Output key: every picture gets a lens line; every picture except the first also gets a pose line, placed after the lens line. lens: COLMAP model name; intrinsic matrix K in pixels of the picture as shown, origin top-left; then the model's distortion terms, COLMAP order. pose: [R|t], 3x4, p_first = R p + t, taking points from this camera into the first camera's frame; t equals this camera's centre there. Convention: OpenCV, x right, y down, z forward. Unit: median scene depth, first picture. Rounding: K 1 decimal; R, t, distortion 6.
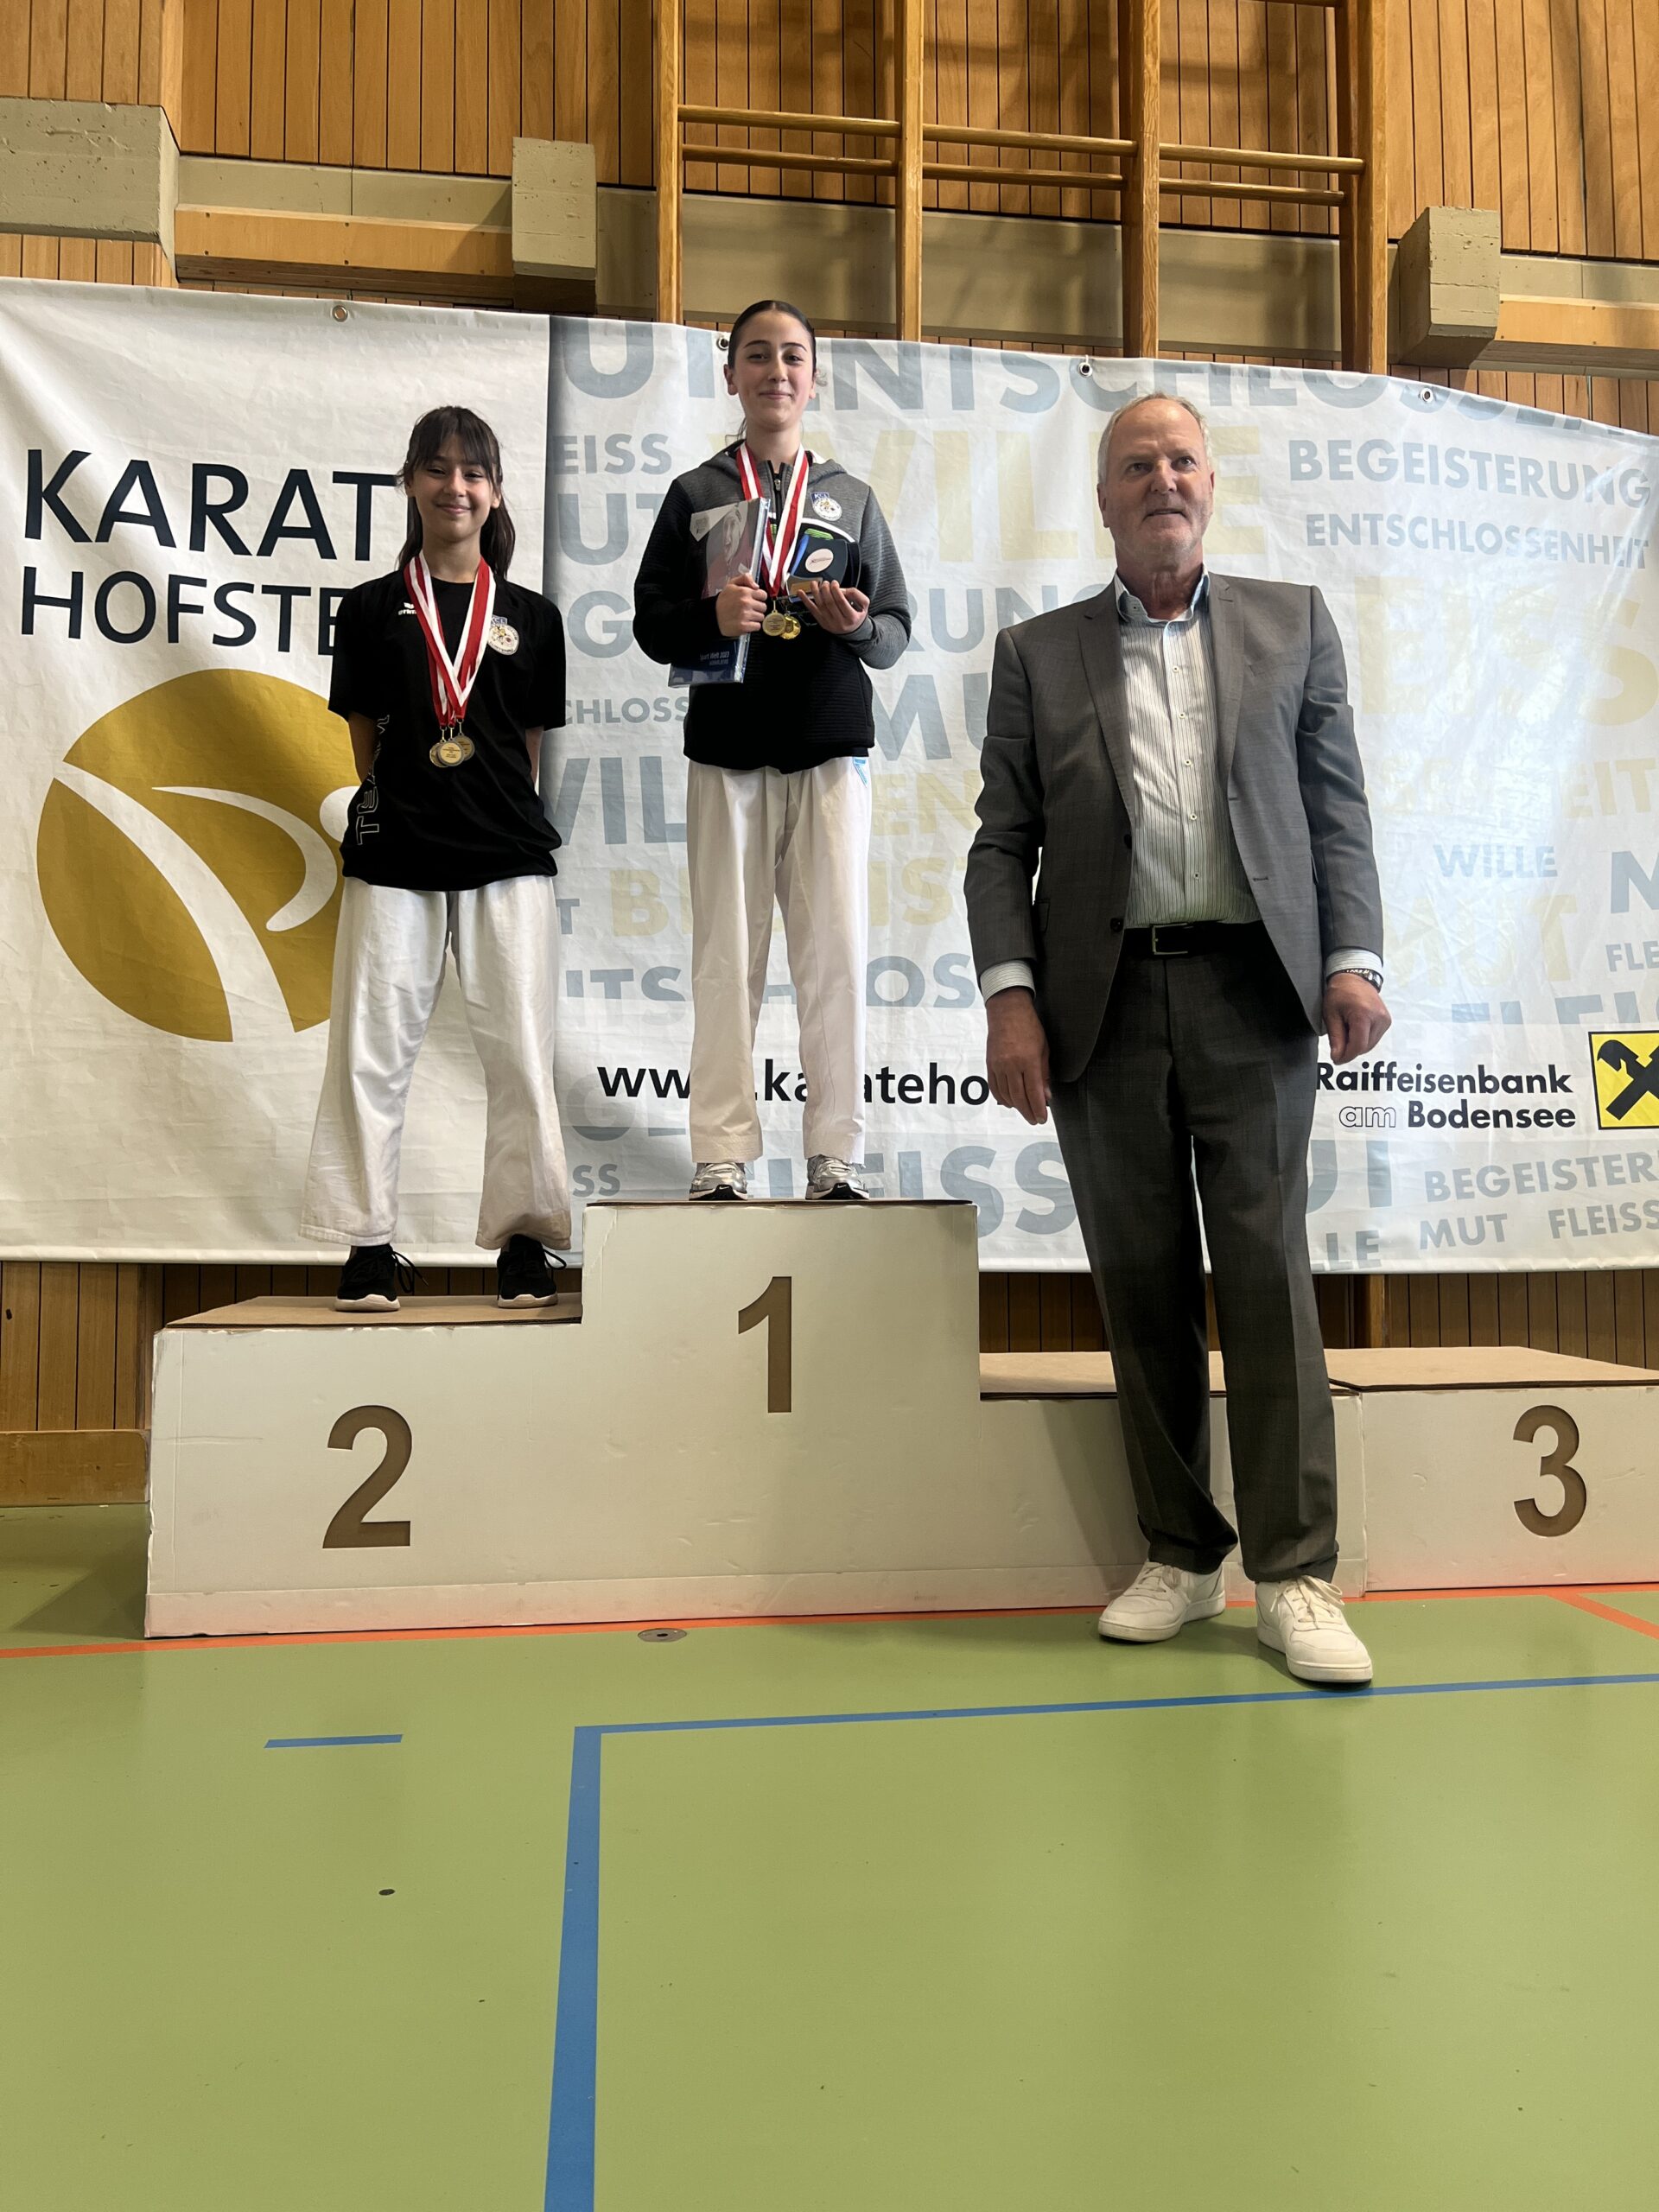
lens RADIAL K [[1676.7, 0, 835.1], [0, 1676.7, 1098.7], [0, 0, 1]] dist [0.054355, -0.060400]
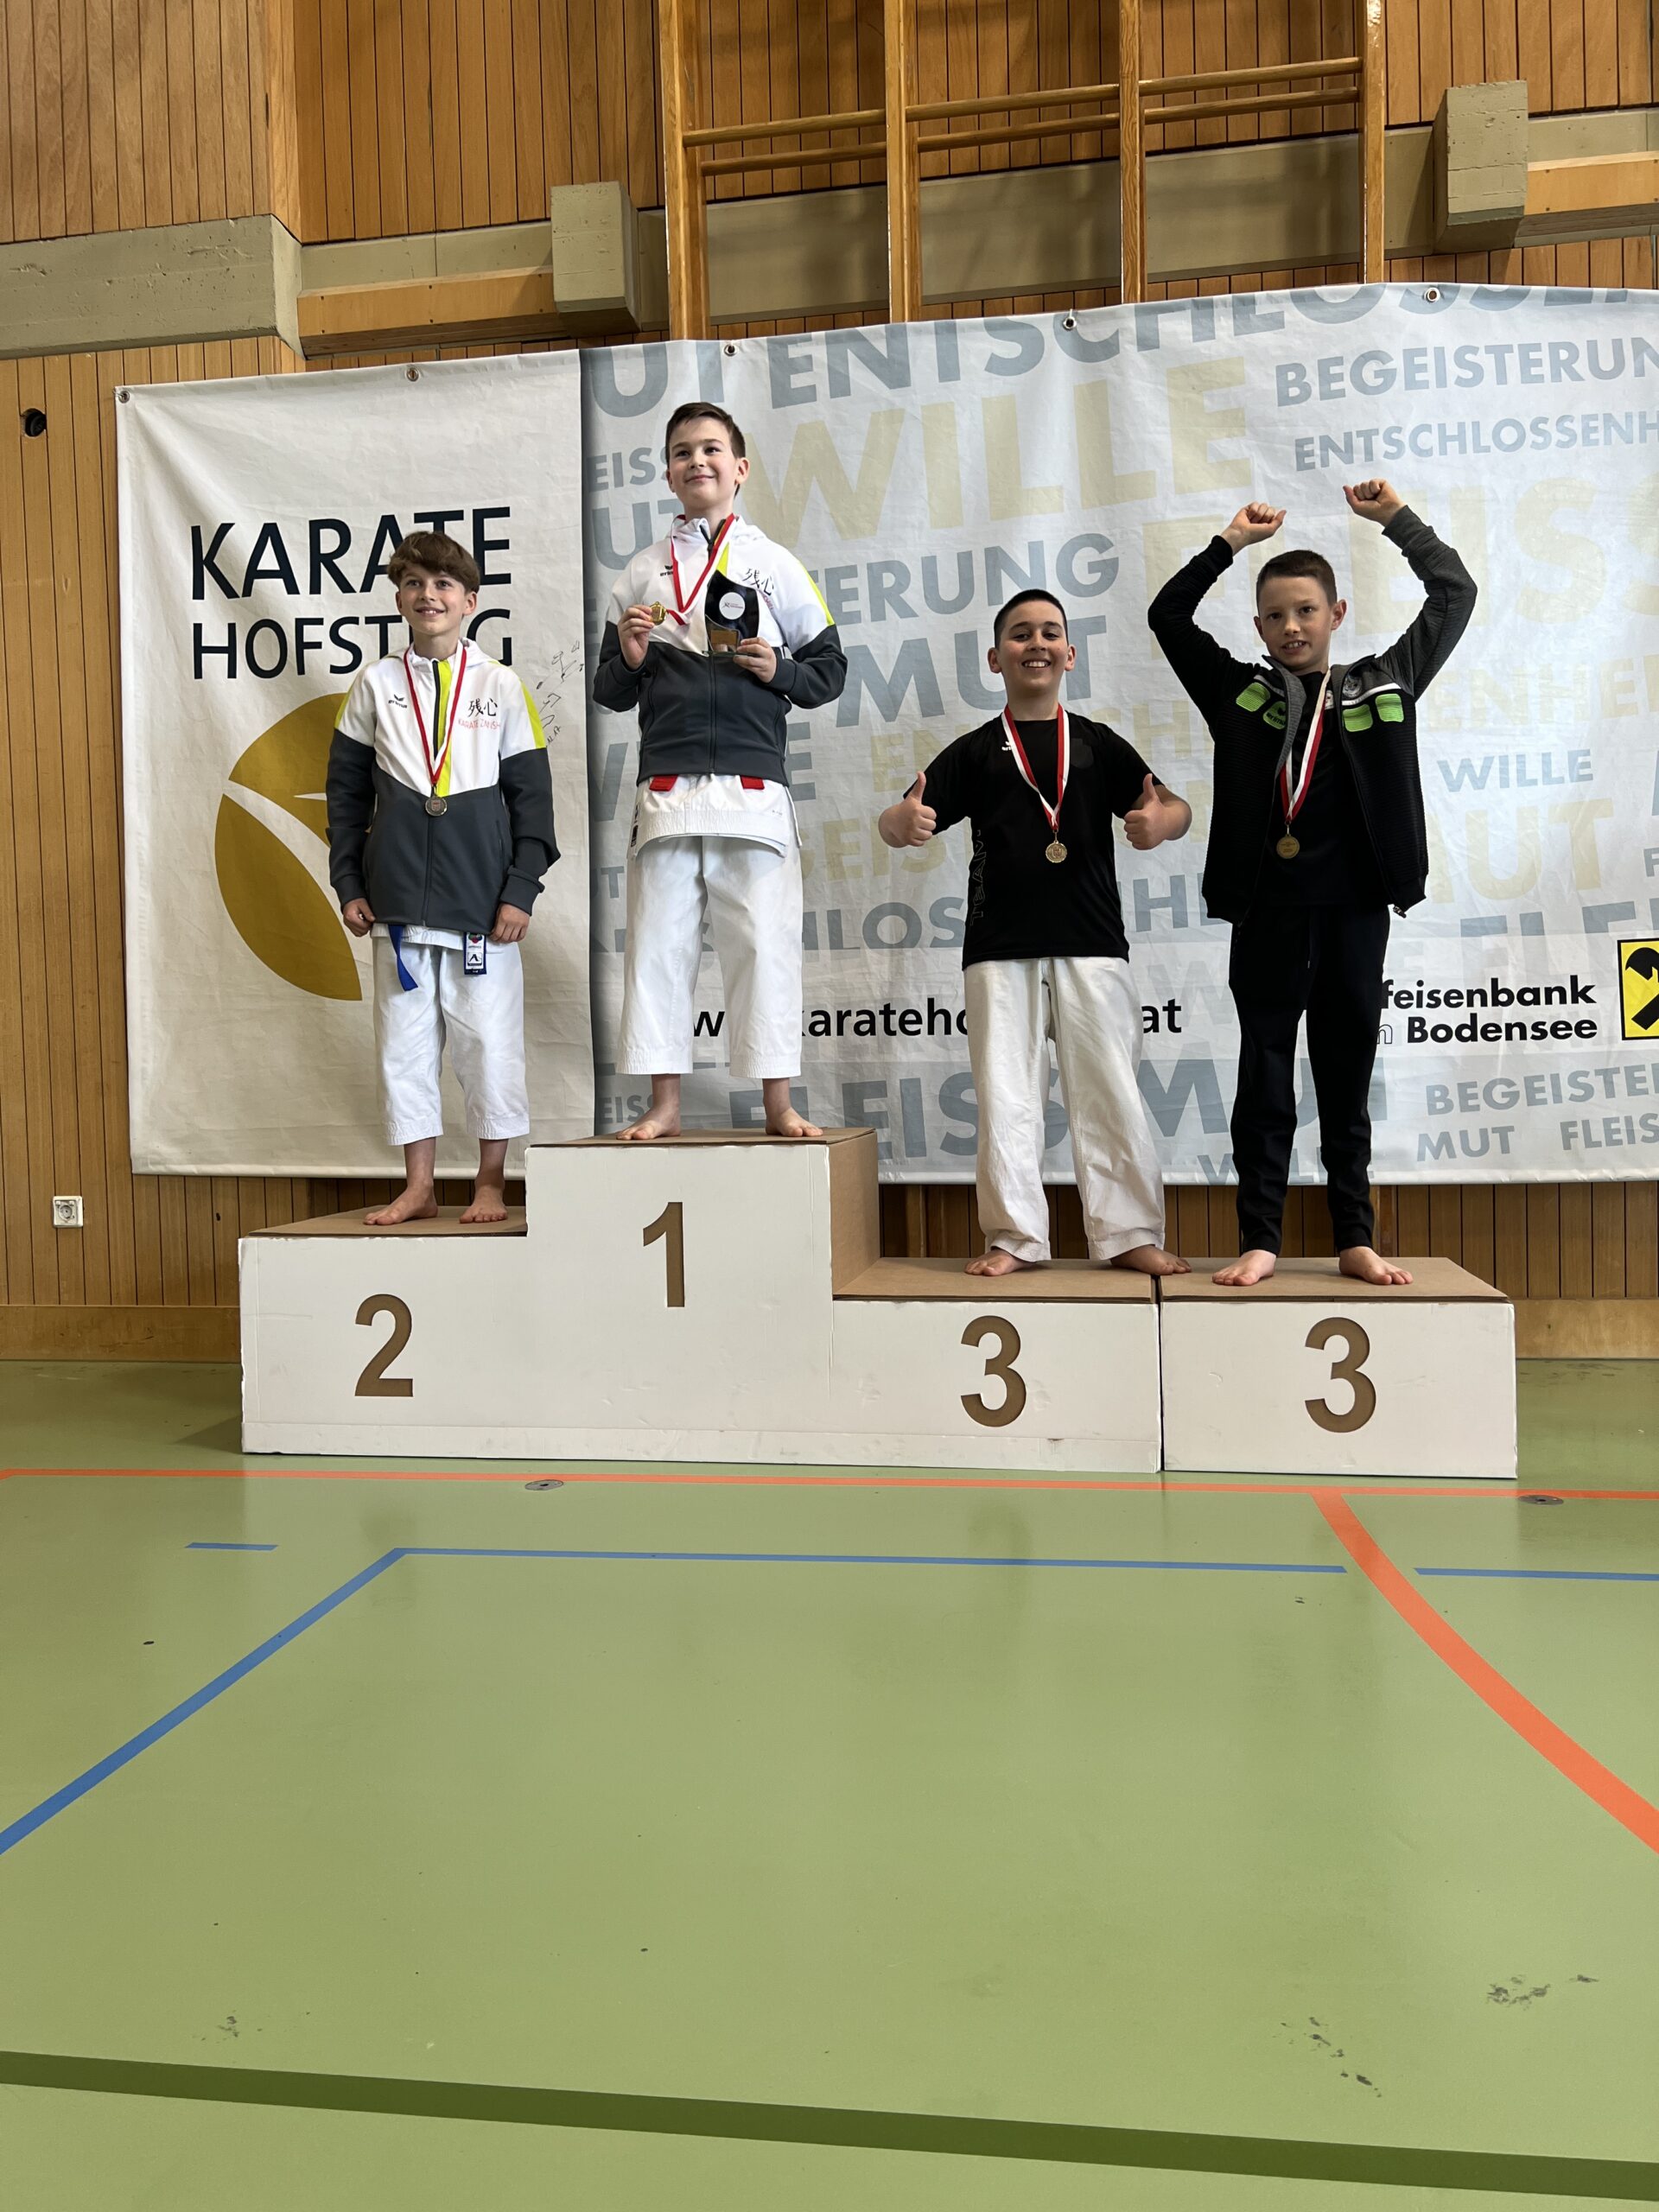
lens RADIAL K [[1700.9, 0, 827.4], [0, 1700.9, 1132.9], [0, 0, 1]] dist [0.043416, -0.048881]
pose [[0.957518, -0.006569, -0.288300, 0.306551], [0.034495, 0.995172, 0.091889, -0.037072], [0.286304, -0.097930, 0.953121, -0.097735]]
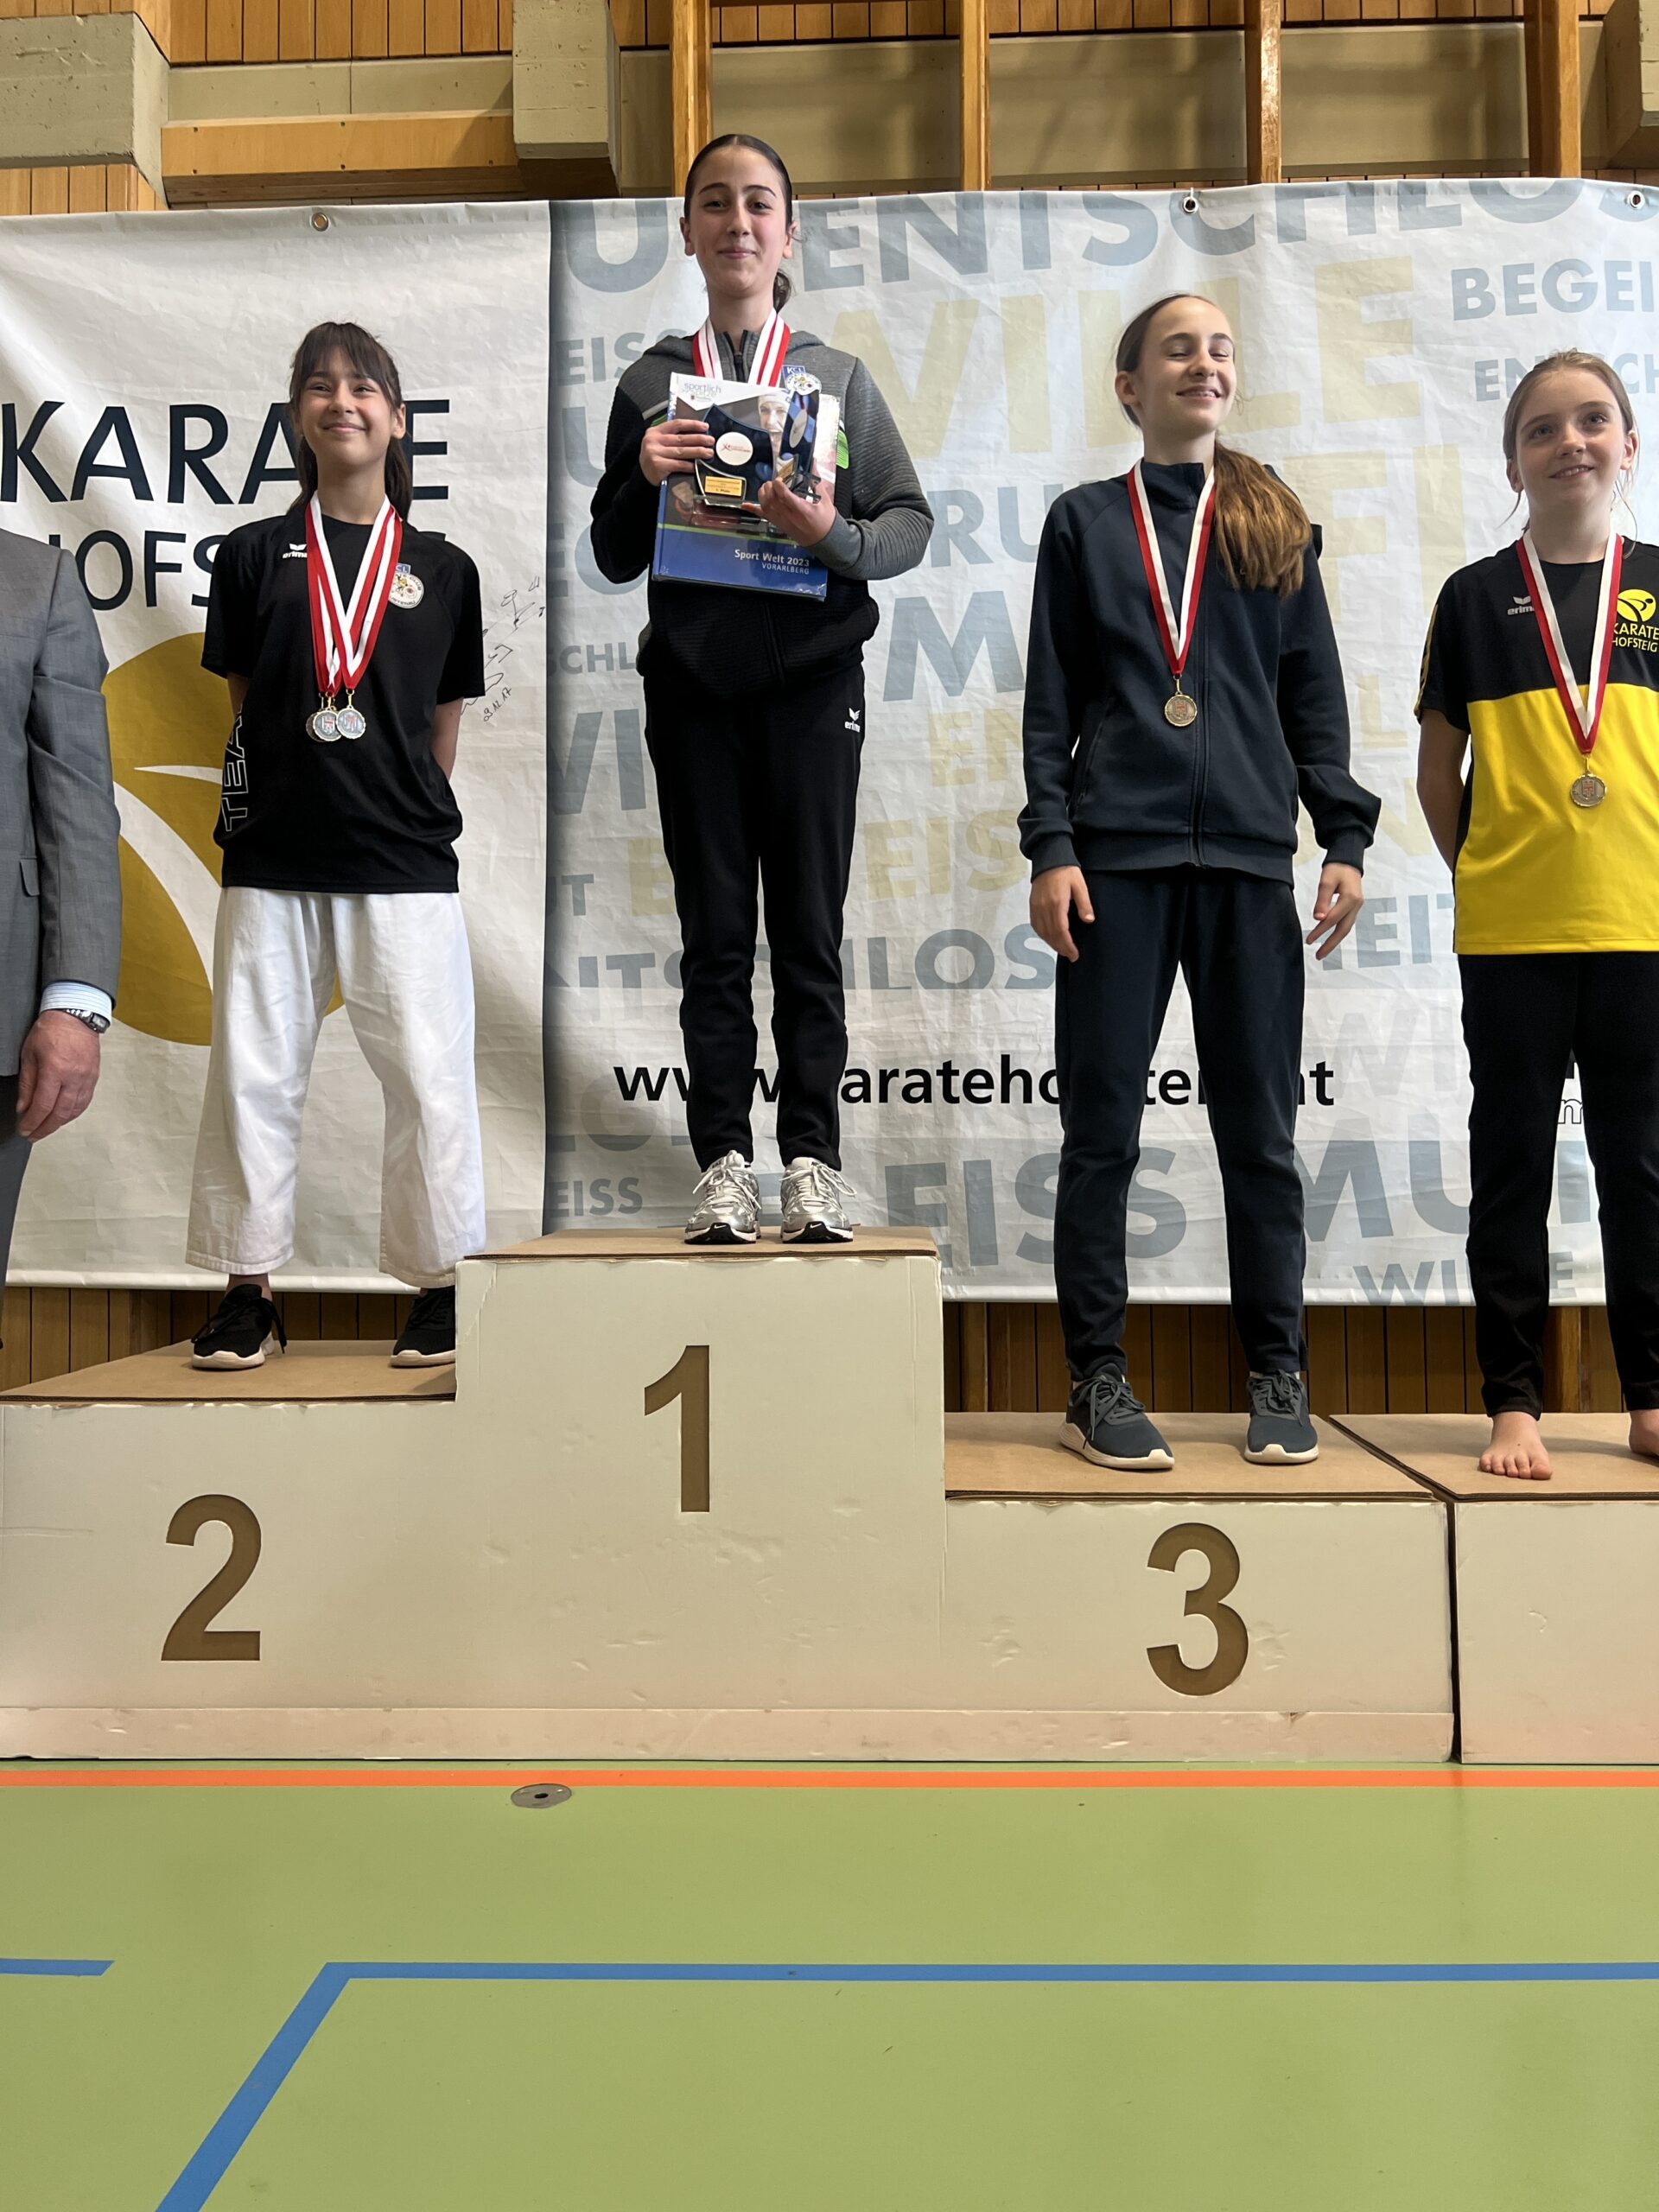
lens RADIAL K [[1691.7, 0, 839.6], [0, 1691.7, 1102.8], [0, 0, 1]] dist [0.051924, -0.054908]
pose [[0.985739, -0.011042, -0.167918, 0.115104], [0.015341, 0.999586, 0.024328, -0.018637], [0.167580, -0.026557, 0.985501, 0.141918]]
